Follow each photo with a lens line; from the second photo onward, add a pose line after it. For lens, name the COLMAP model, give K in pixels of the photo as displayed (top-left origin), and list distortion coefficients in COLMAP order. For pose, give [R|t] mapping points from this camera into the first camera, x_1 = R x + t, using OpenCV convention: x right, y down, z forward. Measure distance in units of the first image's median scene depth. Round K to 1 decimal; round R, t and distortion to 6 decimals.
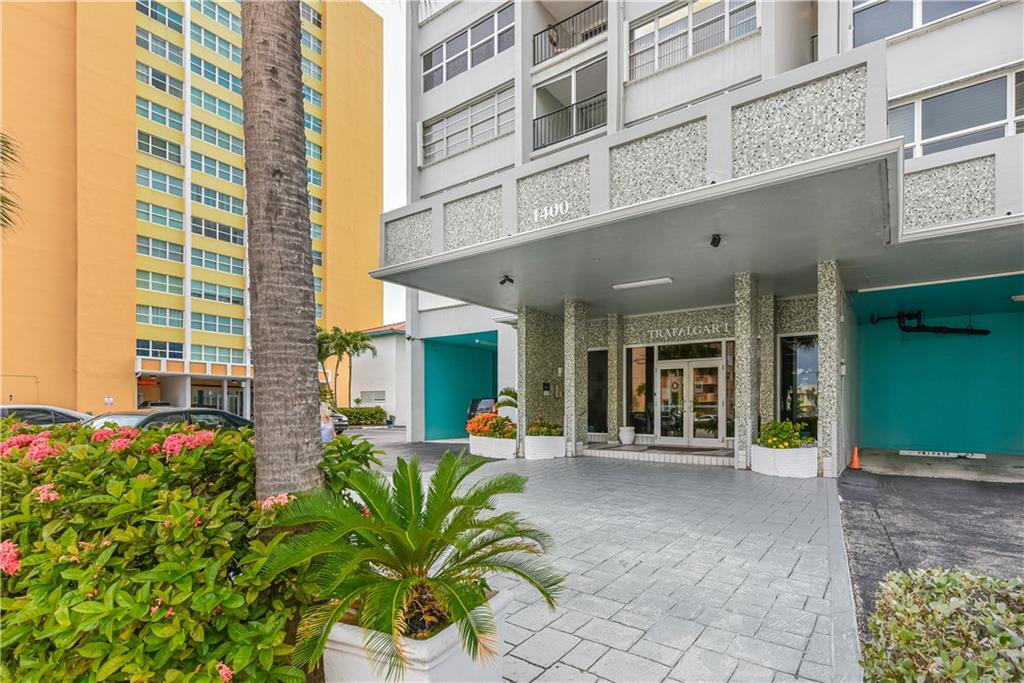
lens RADIAL K [[480.3, 0, 526.7], [0, 480.3, 410.9], [0, 0, 1]] dist [-0.003625, -0.000176]
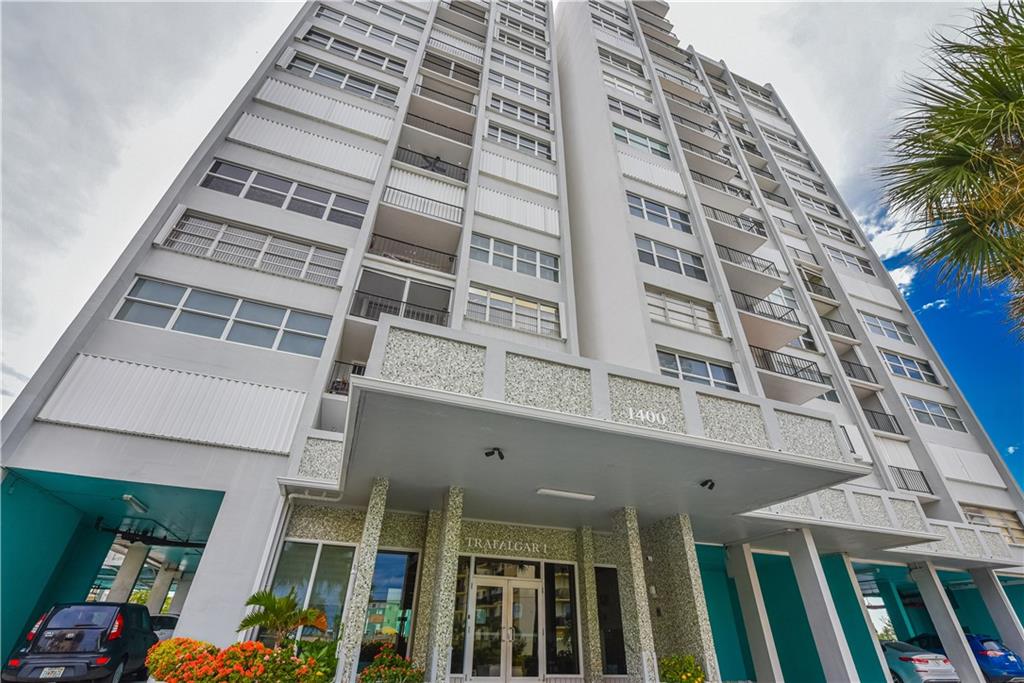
lens RADIAL K [[439.1, 0, 512.1], [0, 439.1, 340.1], [0, 0, 1]] dist [0.001145, -0.000231]
pose [[0.570908, 0.473495, 0.670721, -0.461746], [-0.017763, 0.823875, -0.566493, 0.001326], [-0.820822, 0.311502, 0.478768, 0.392607]]
